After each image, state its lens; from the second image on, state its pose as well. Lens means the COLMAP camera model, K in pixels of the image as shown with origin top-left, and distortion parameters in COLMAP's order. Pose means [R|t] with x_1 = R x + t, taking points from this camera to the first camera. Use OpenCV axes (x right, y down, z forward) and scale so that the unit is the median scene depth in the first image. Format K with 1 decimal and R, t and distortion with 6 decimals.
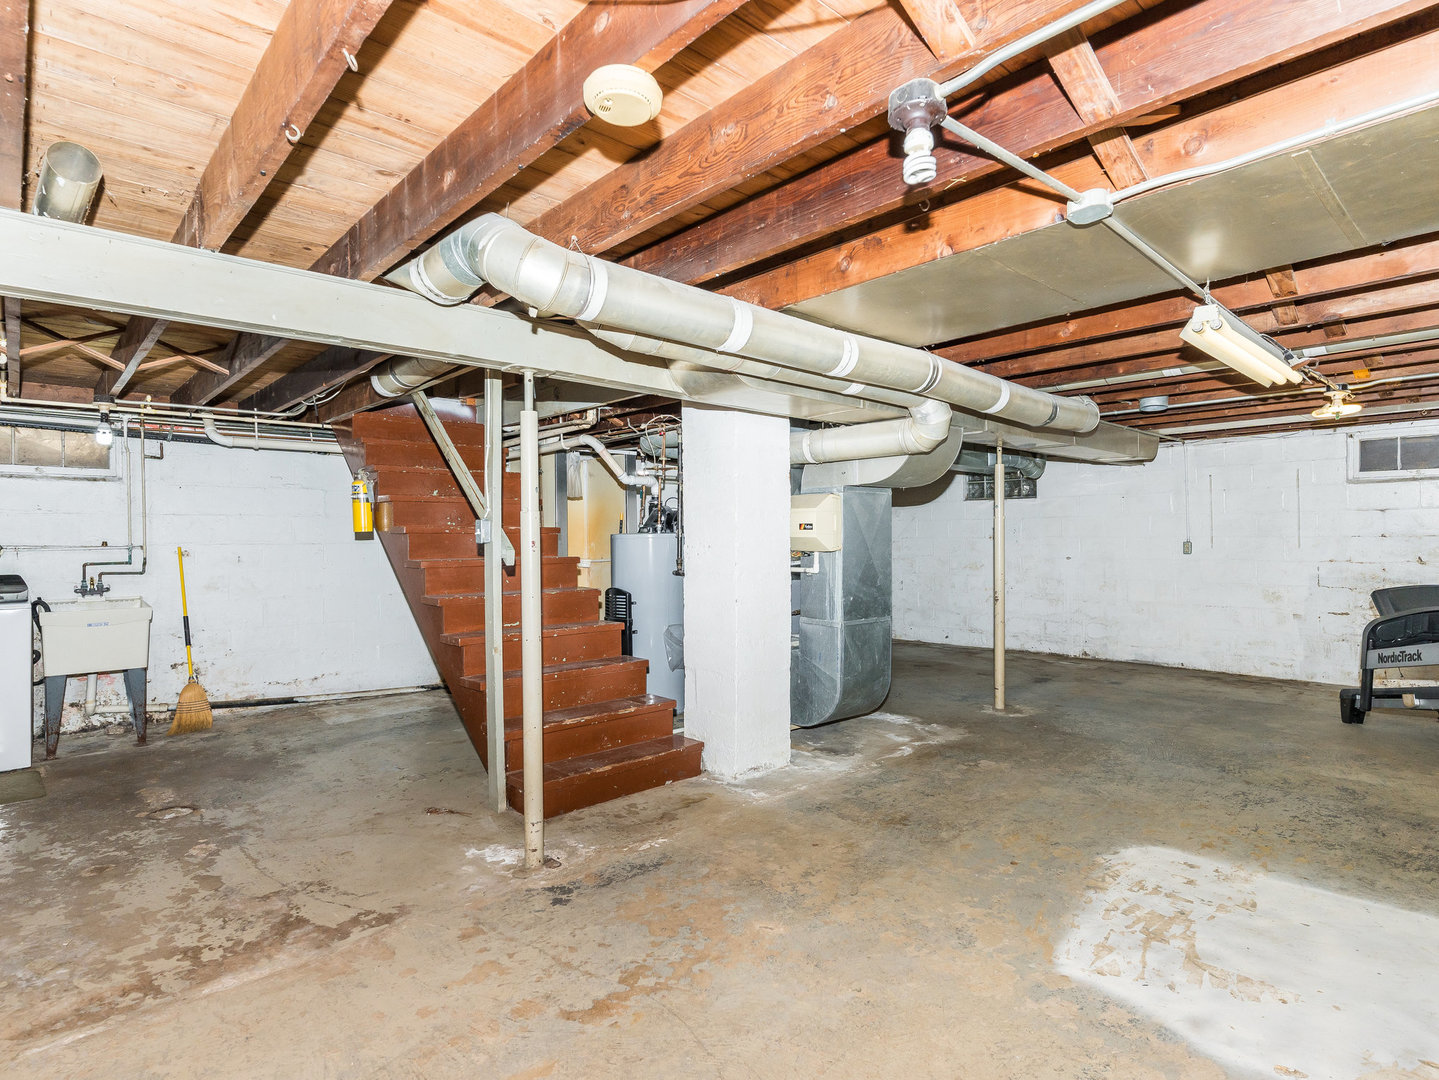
lens RADIAL K [[790.0, 0, 719.5], [0, 790.0, 540.0], [0, 0, 1]] dist [-0.002142, 0.000415]
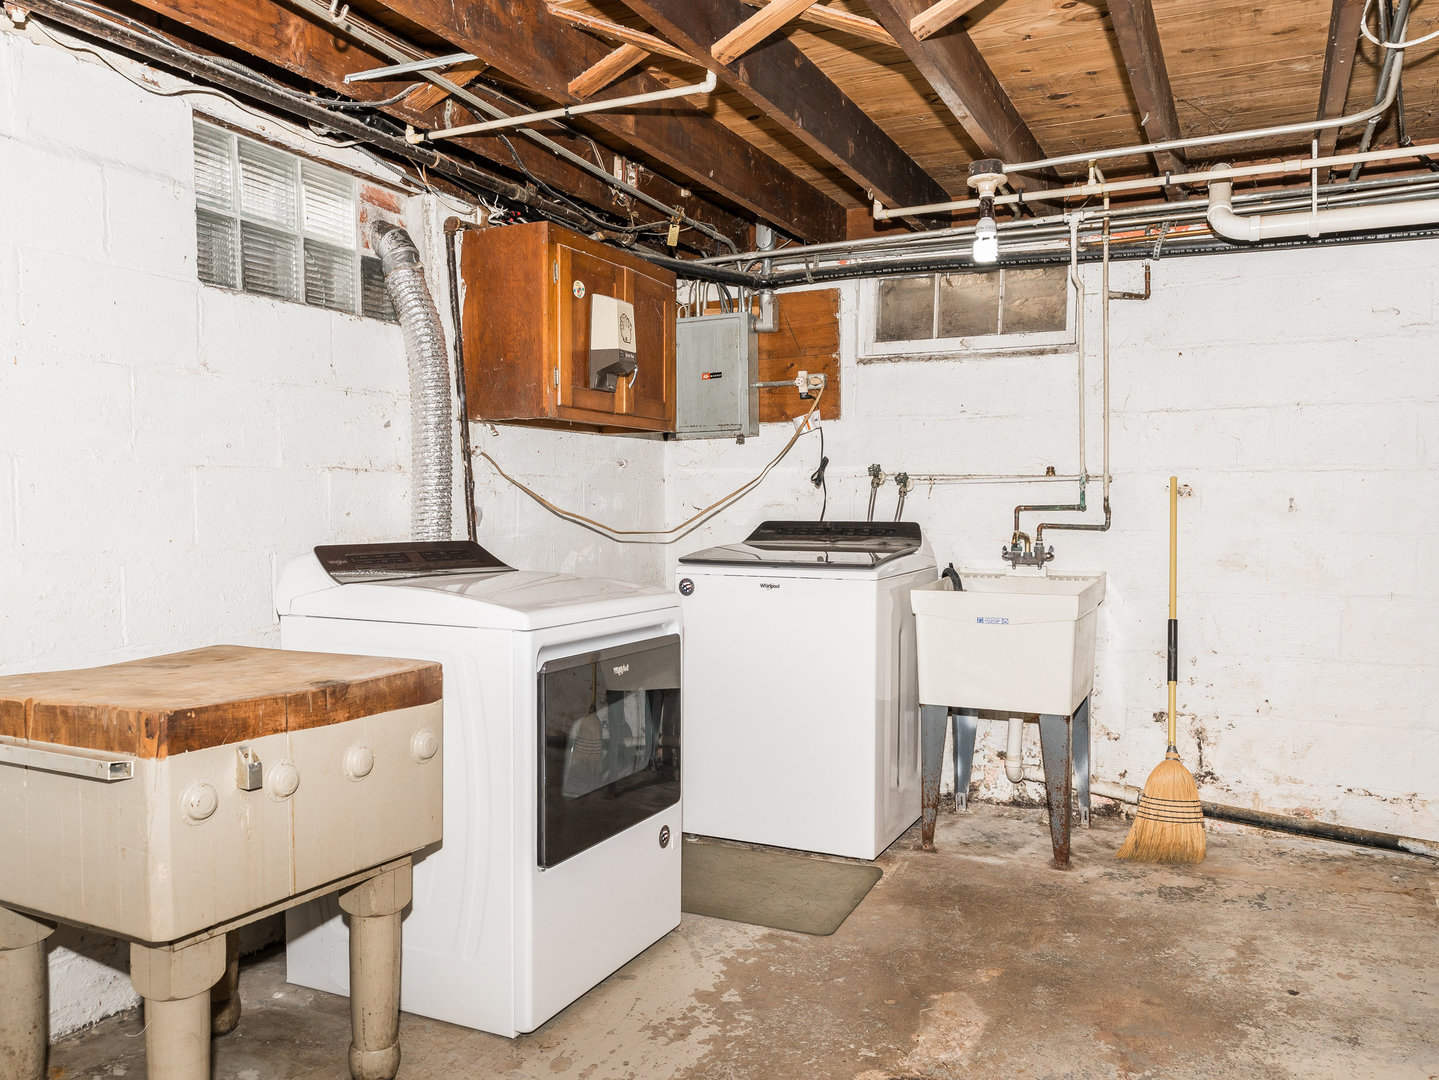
lens RADIAL K [[1129.9, 0, 720.7], [0, 1129.9, 571.6], [0, 0, 1]] dist [0.000582, 0.002719]
pose [[0.383094, 0.064413, -0.921461, -0.151635], [-0.003131, 0.997651, 0.068437, 0.021250], [0.923704, -0.023333, 0.382396, 0.498097]]
